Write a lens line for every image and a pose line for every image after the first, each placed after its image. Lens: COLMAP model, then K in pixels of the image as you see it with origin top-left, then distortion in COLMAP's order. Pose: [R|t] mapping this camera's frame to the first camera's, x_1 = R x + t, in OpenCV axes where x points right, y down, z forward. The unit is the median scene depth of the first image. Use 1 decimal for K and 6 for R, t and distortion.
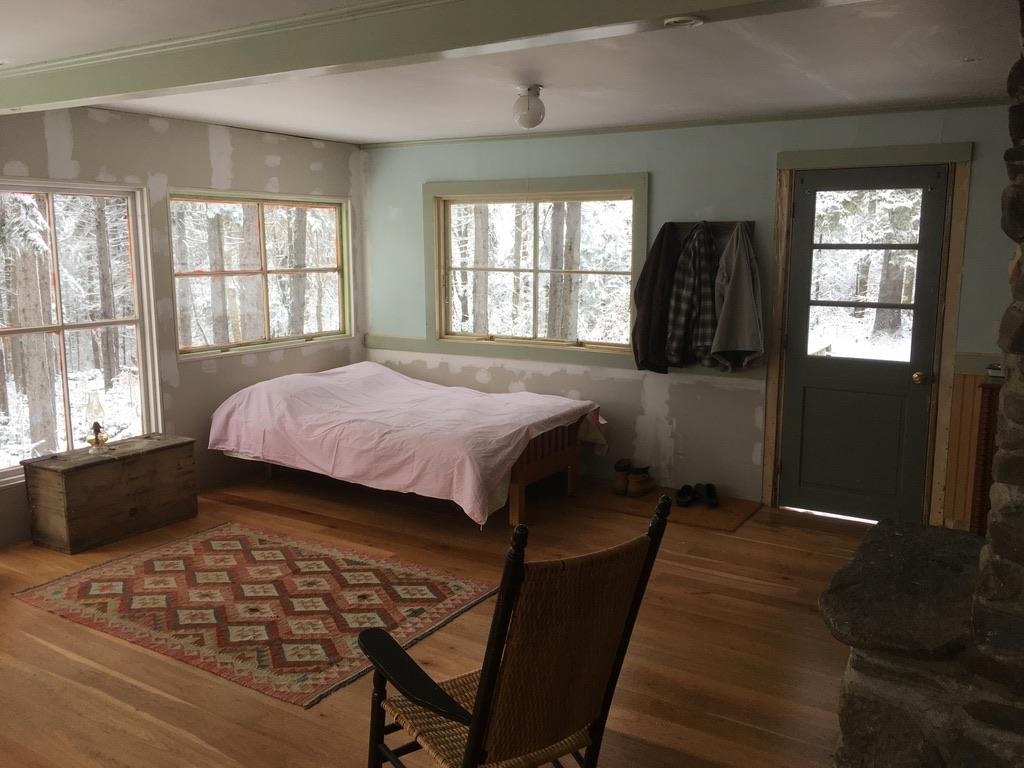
lens RADIAL K [[864.2, 0, 513.8], [0, 864.2, 377.7], [0, 0, 1]] dist [0.053247, -0.056603]
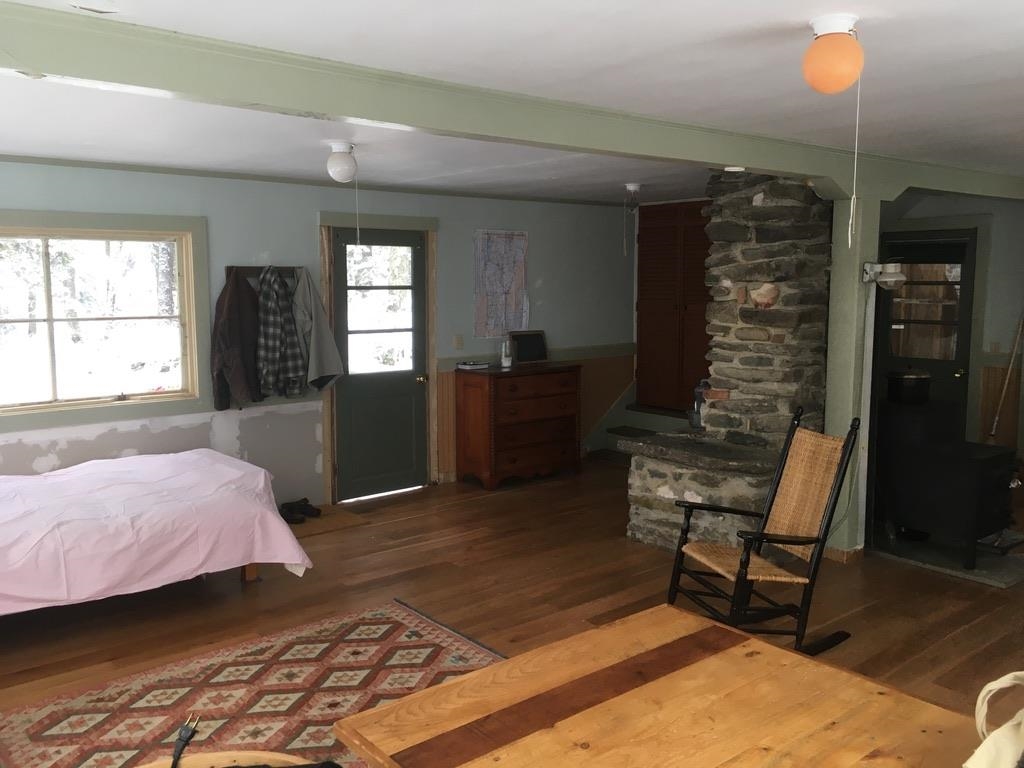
lens RADIAL K [[864.2, 0, 515.9], [0, 864.2, 383.2], [0, 0, 1]] dist [0.053247, -0.056603]
pose [[0.316006, -0.116181, 0.941617, -0.857376], [0.153718, 0.985630, 0.070025, -0.071939], [-0.936222, 0.122615, 0.329324, 0.414564]]
